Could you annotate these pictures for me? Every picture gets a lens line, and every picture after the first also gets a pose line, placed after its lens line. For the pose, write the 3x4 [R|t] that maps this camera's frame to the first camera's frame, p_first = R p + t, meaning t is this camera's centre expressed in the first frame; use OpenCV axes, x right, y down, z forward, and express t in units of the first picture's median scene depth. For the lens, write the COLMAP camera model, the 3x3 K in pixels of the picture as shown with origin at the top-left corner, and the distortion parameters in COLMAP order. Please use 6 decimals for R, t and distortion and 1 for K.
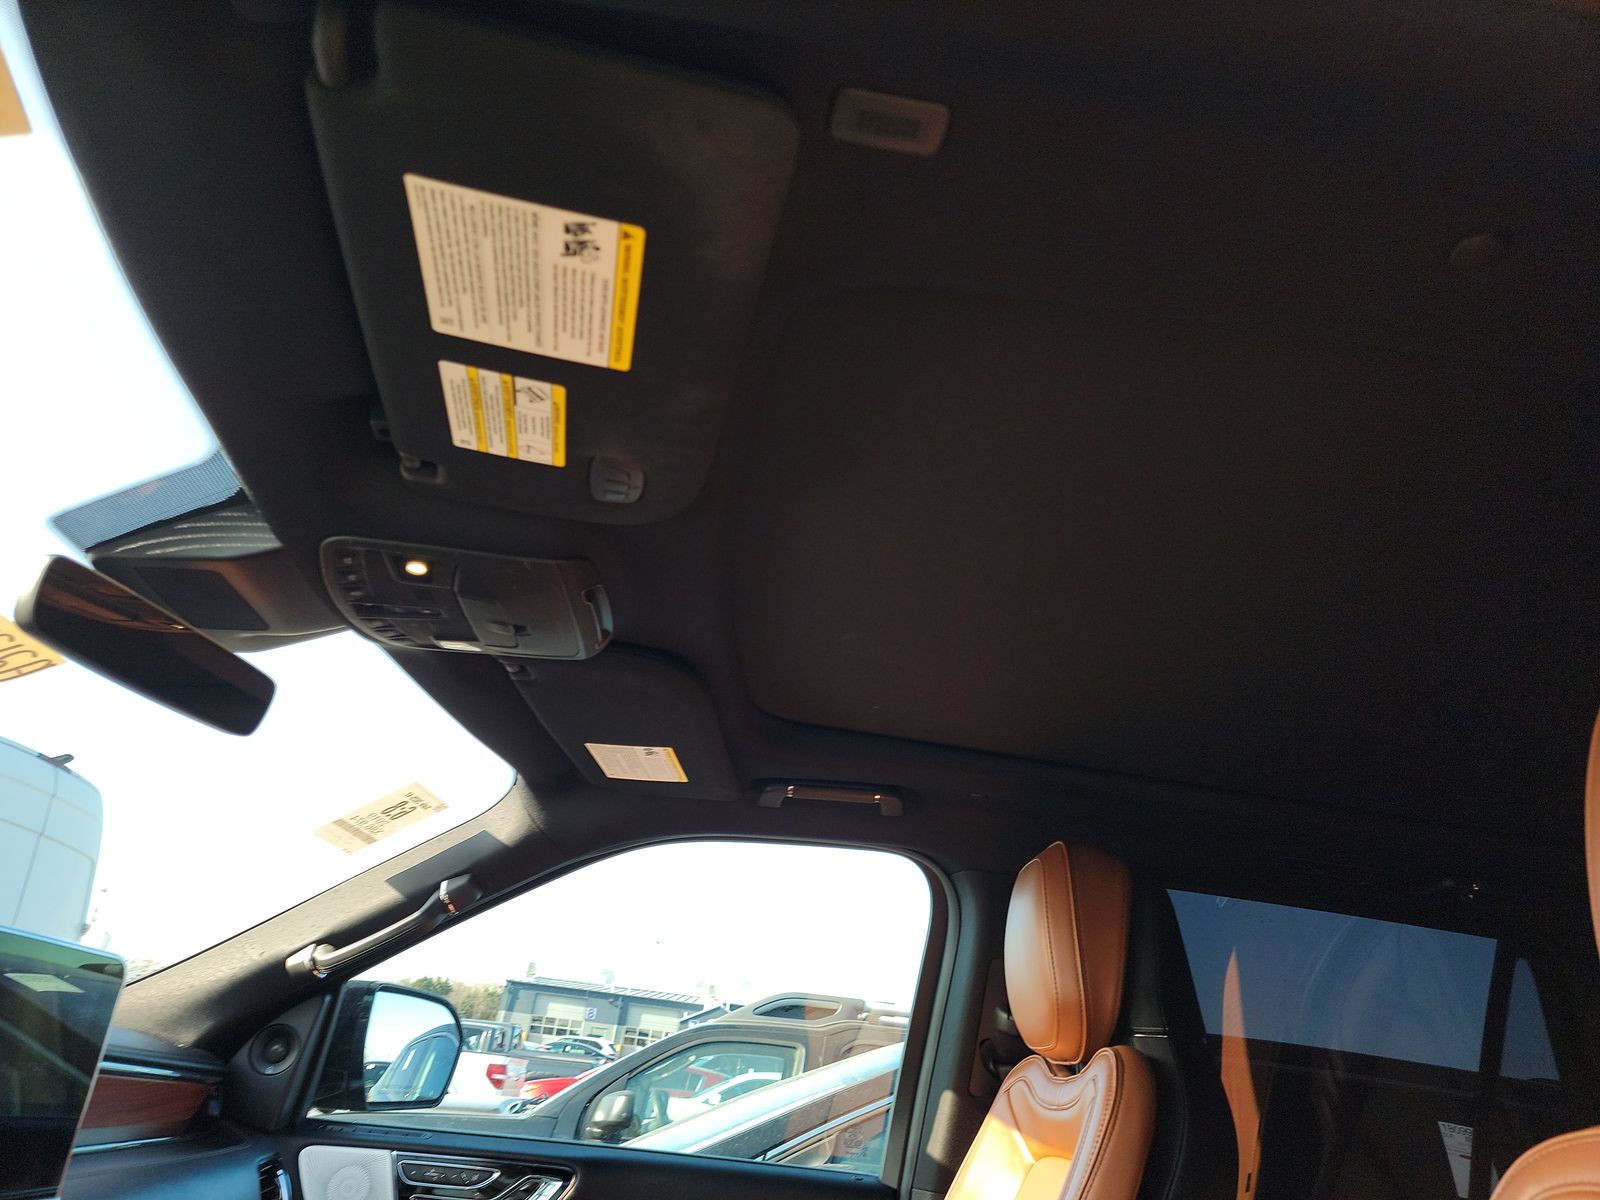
lens RADIAL K [[1069.6, 0, 829.2], [0, 1069.6, 599.7], [0, 0, 1]] dist [0.082890, -0.061556]
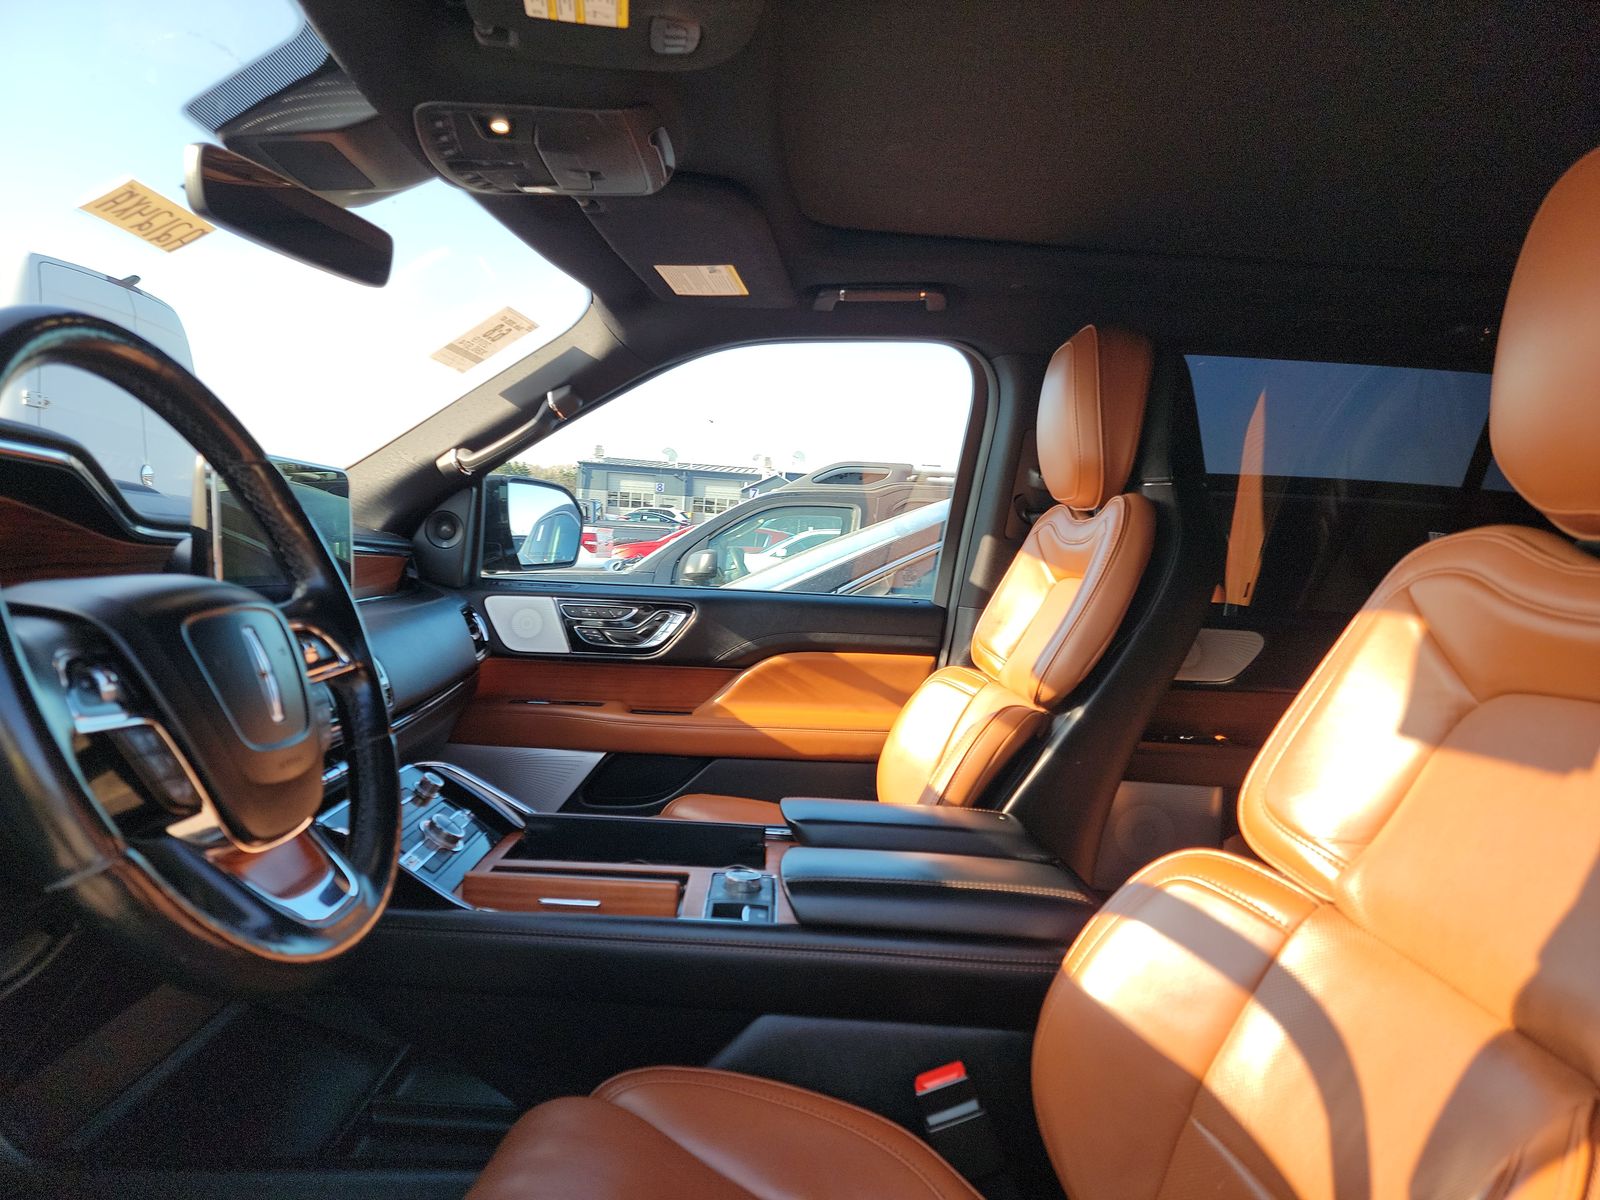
lens RADIAL K [[1094.4, 0, 849.4], [0, 1094.4, 595.9], [0, 0, 1]] dist [0.065694, -0.042968]
pose [[0.998263, -0.049816, -0.031461, -0.009661], [0.058687, 0.888078, 0.455931, -0.059606], [0.005227, -0.456985, 0.889459, -0.130727]]
